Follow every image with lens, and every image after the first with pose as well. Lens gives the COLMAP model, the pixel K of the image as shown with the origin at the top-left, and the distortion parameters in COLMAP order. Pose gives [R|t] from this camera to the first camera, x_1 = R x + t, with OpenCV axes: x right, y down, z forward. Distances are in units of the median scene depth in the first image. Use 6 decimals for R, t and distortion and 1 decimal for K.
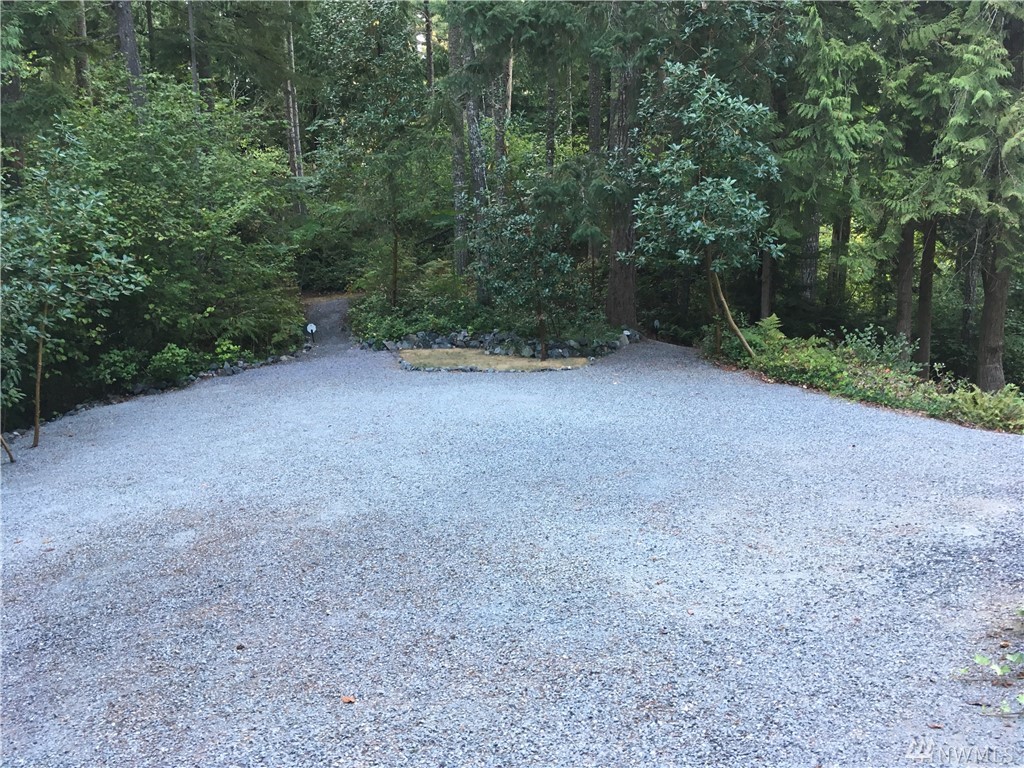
lens RADIAL K [[872.1, 0, 512.0], [0, 872.1, 384.0], [0, 0, 1]] dist [0.087191, -0.117938]
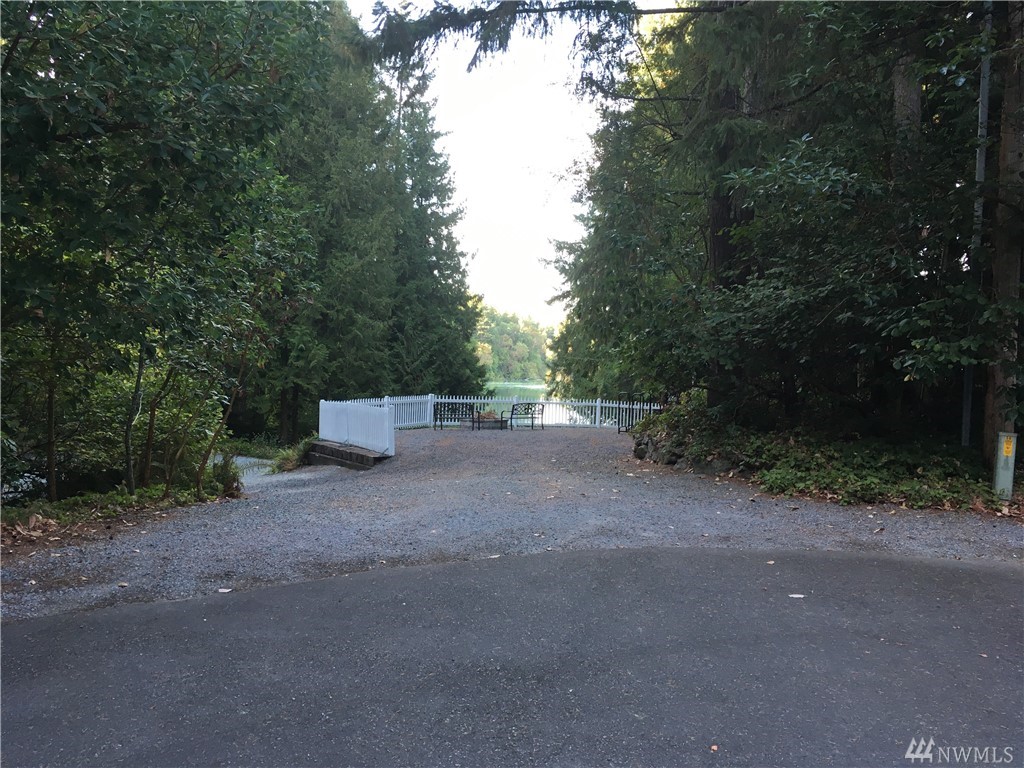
lens RADIAL K [[872.1, 0, 512.0], [0, 872.1, 384.0], [0, 0, 1]] dist [0.087191, -0.117938]
pose [[0.815990, 0.026345, 0.577466, -0.397099], [0.053443, 0.991245, -0.120740, 0.119190], [-0.575591, 0.129384, 0.807437, -1.237277]]
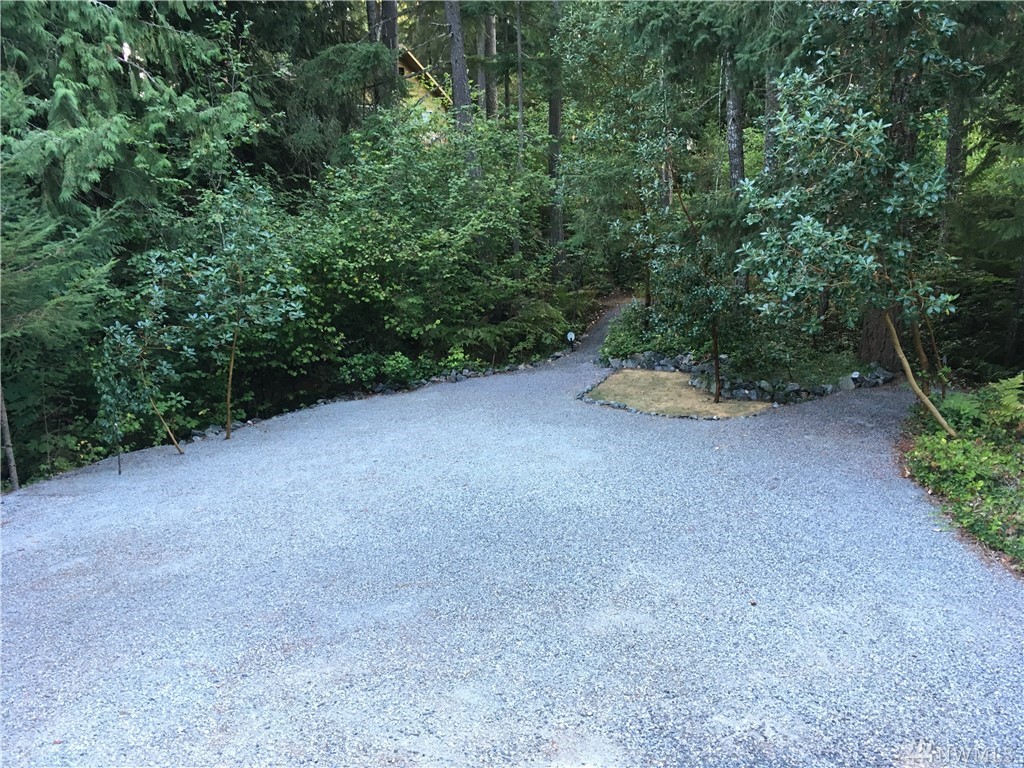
lens RADIAL K [[872.1, 0, 512.0], [0, 872.1, 384.0], [0, 0, 1]] dist [0.087191, -0.117938]
pose [[0.844235, 0.097084, -0.527107, 0.322059], [-0.076758, 0.995221, 0.060364, -0.081627], [0.530448, -0.010502, 0.847652, 0.125942]]
